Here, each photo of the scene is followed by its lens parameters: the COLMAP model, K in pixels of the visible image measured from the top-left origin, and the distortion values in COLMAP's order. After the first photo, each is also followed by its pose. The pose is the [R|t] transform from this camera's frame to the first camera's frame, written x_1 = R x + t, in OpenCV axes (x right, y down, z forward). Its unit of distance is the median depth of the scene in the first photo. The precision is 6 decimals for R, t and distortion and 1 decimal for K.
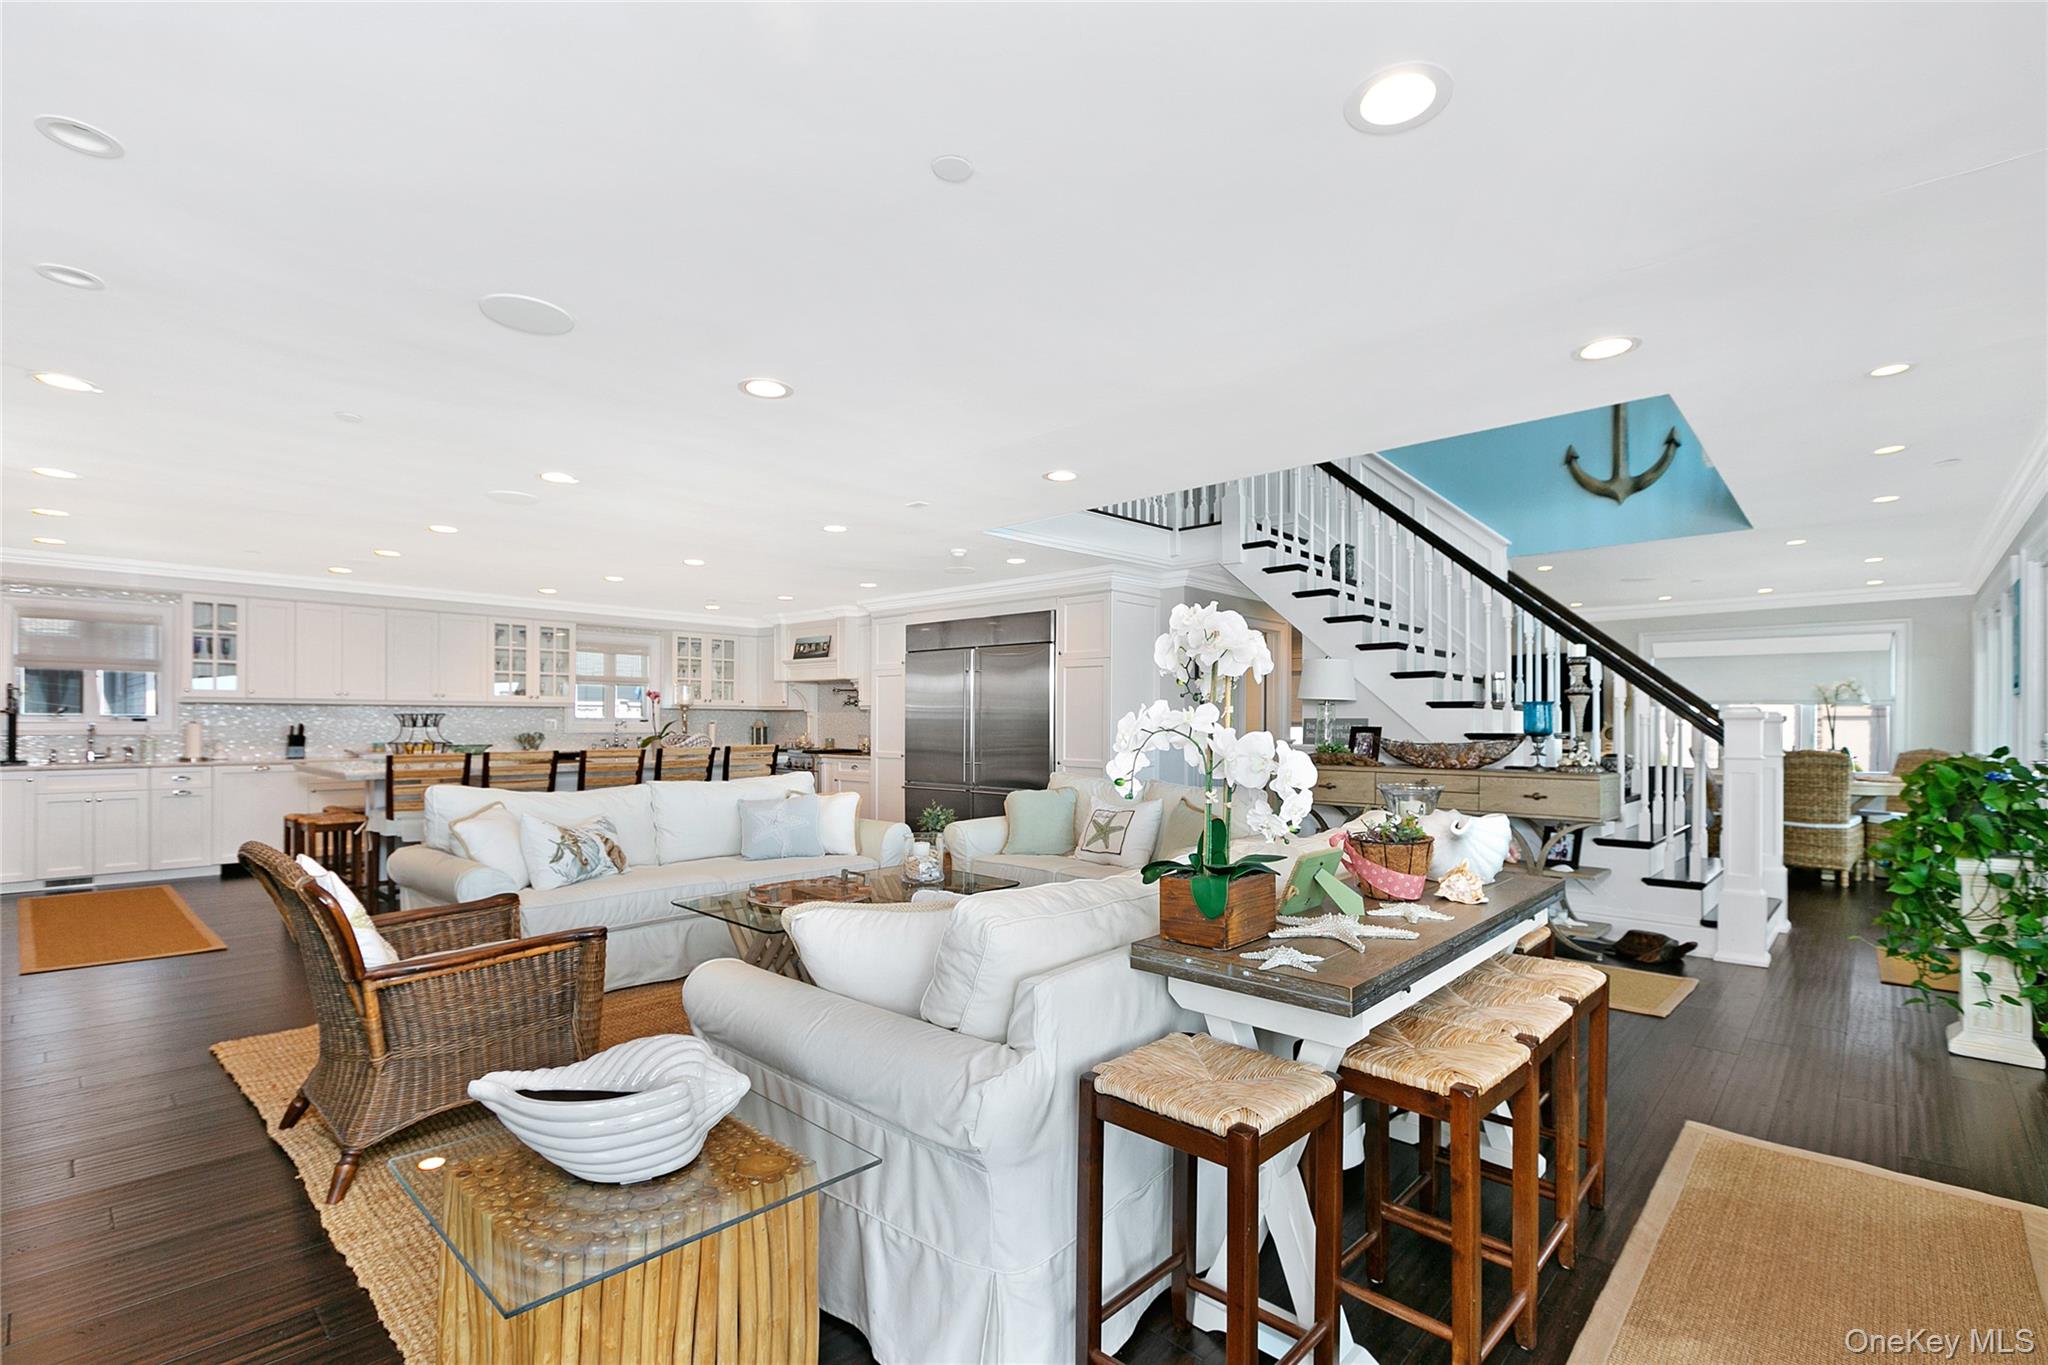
lens RADIAL K [[940.9, 0, 1024.9], [0, 940.9, 712.1], [0, 0, 1]] dist [0.004652, 0.001597]
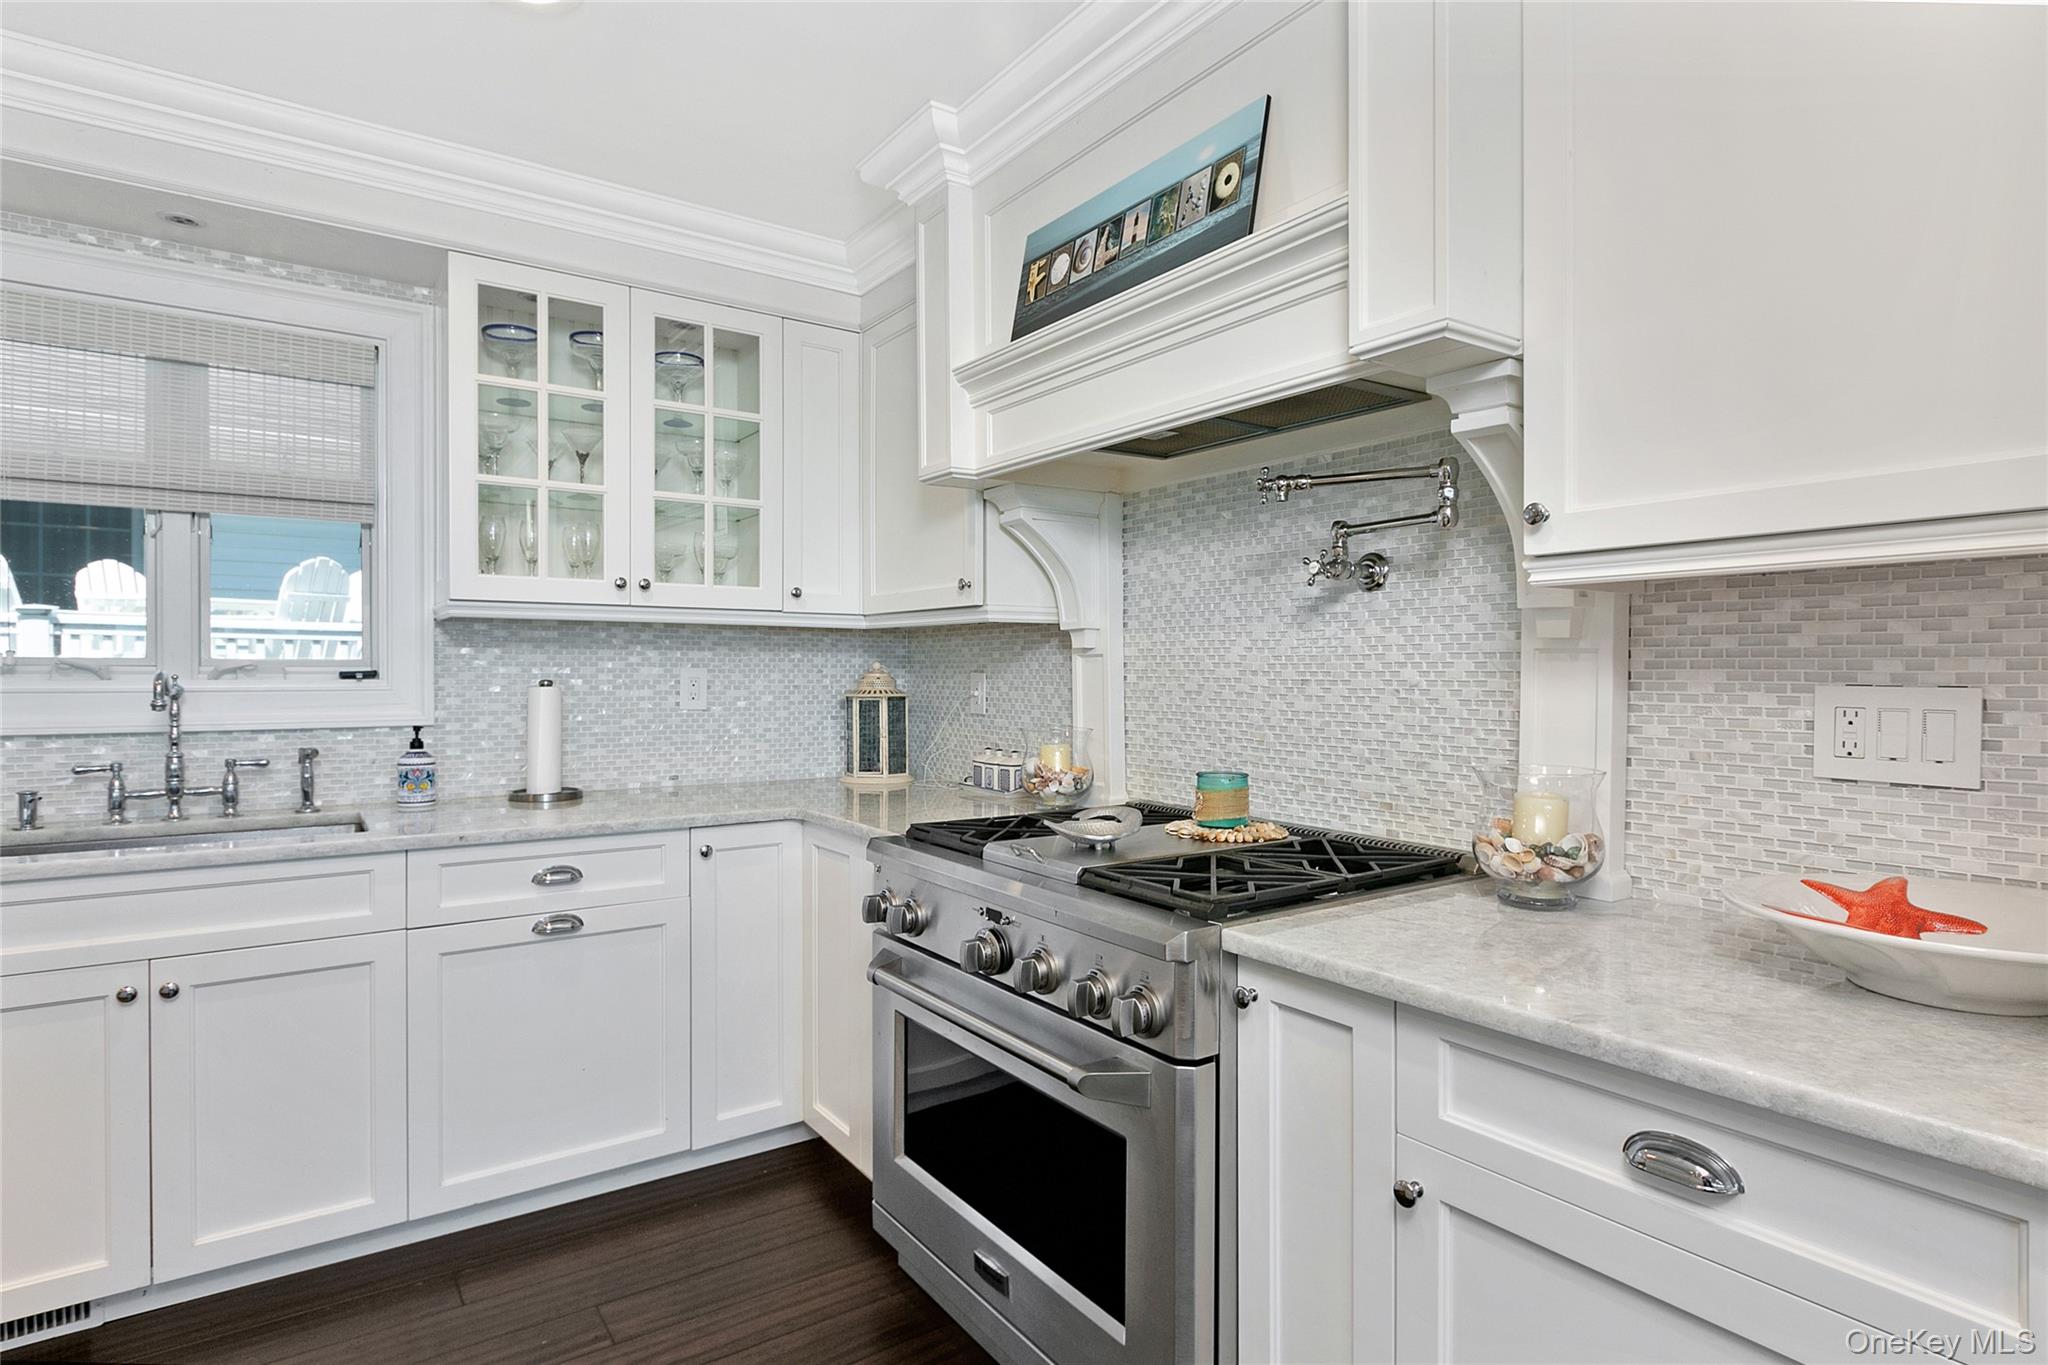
lens RADIAL K [[1029.5, 0, 1029.1], [0, 1029.5, 676.7], [0, 0, 1]] dist [-0.000160, -0.002313]
pose [[0.979090, -0.001112, -0.203425, -0.255736], [0.003569, 0.999925, 0.011709, 0.009417], [0.203396, -0.012190, 0.979021, 1.022984]]
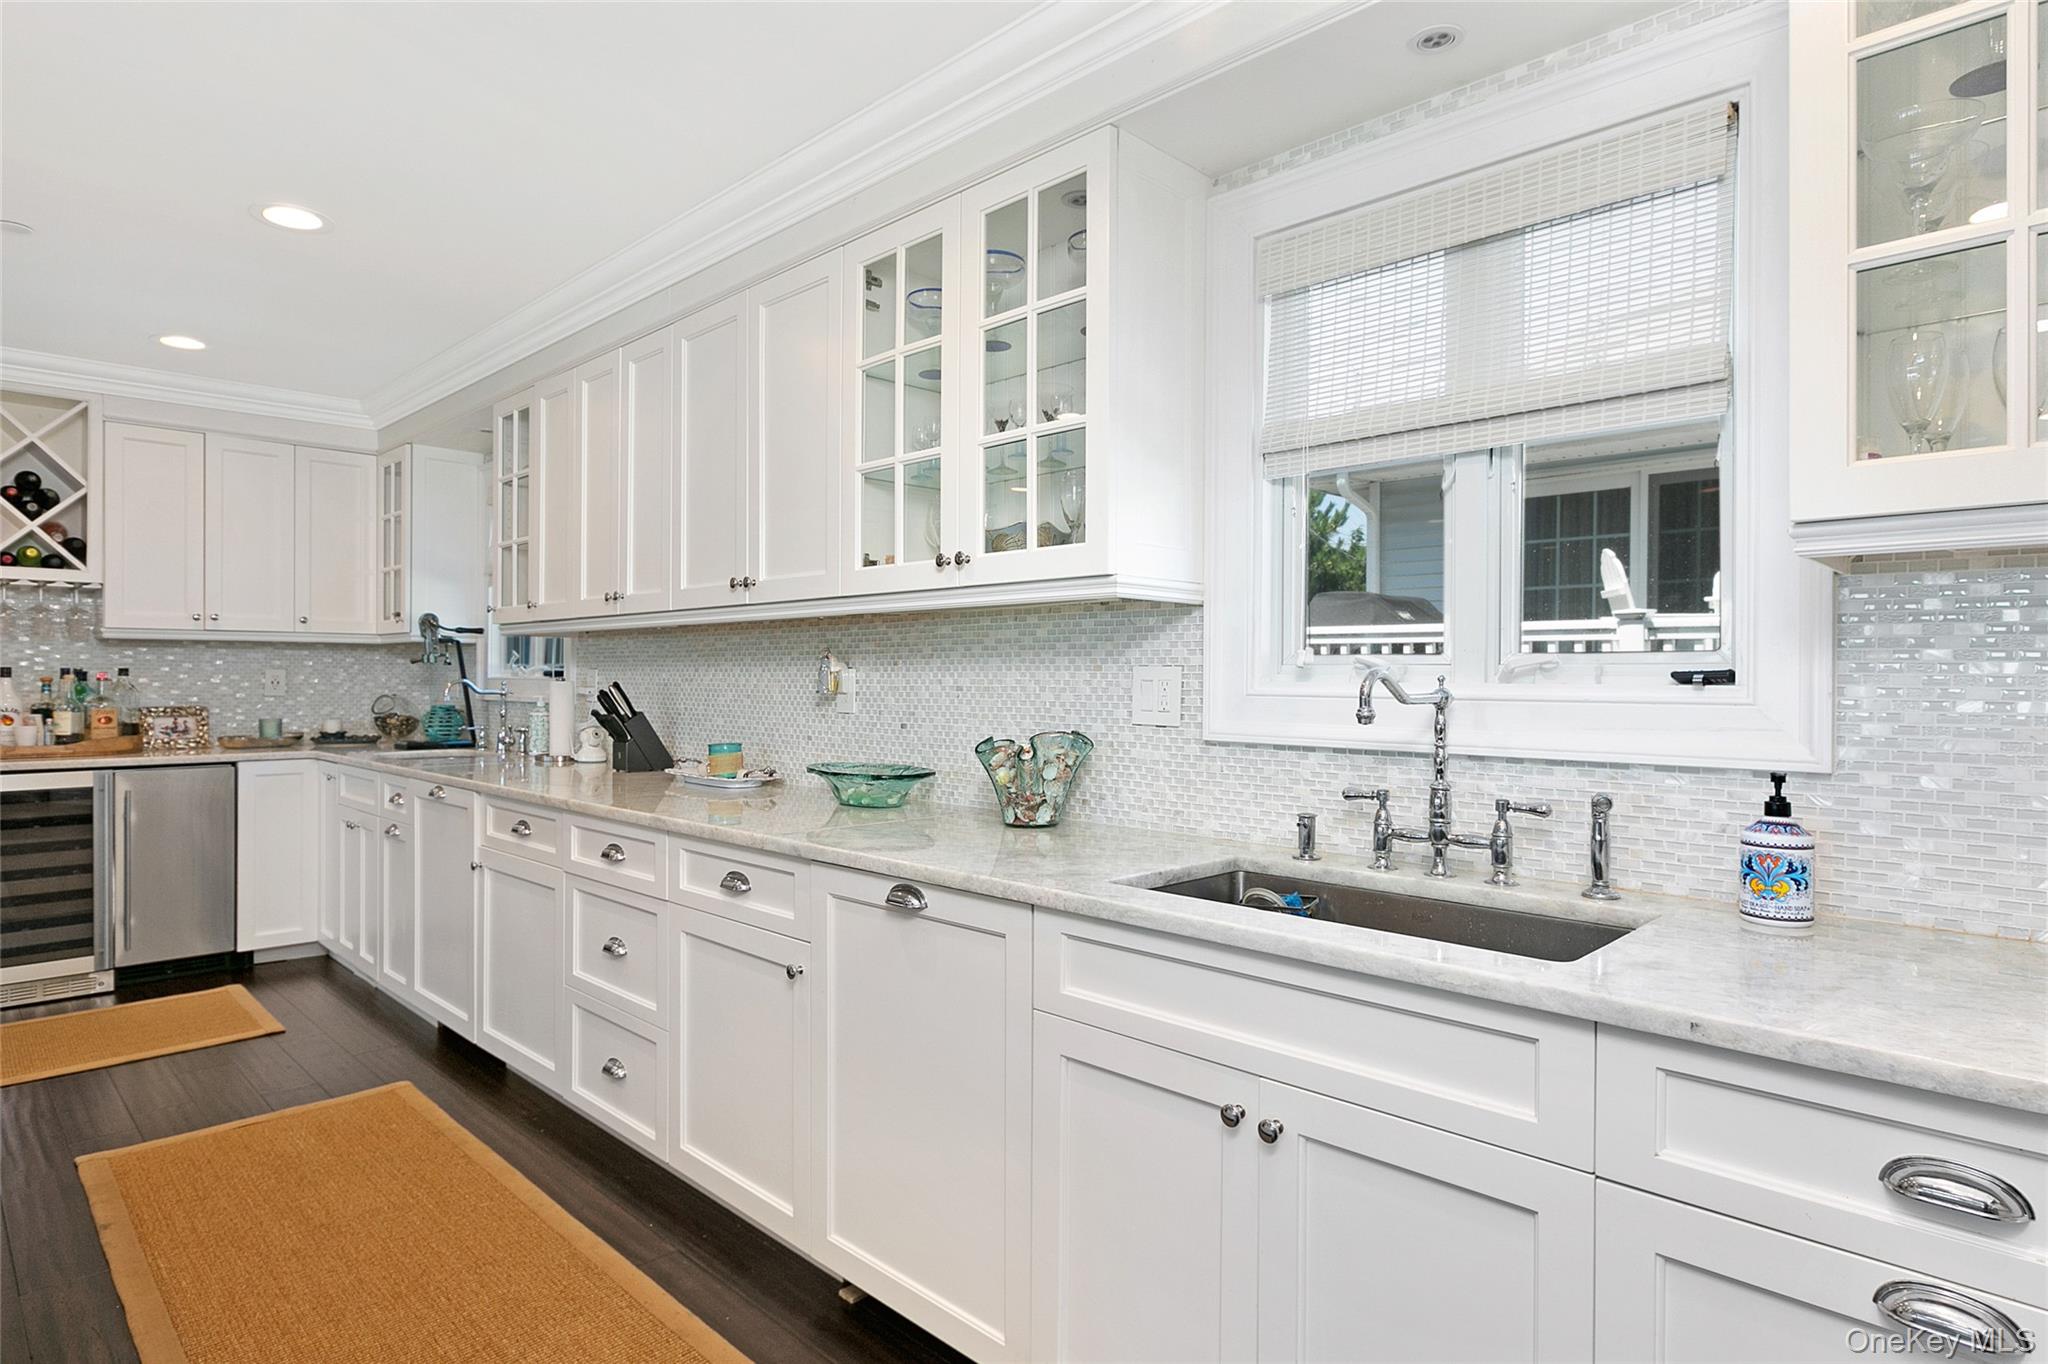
lens RADIAL K [[1100.1, 0, 1036.6], [0, 1100.1, 689.4], [0, 0, 1]] dist [-0.000666, -0.000650]
pose [[-0.031604, 0.006089, -0.999482, -0.320987], [0.002335, 0.999979, 0.006018, 0.012576], [0.999498, -0.002144, -0.031618, 1.179533]]
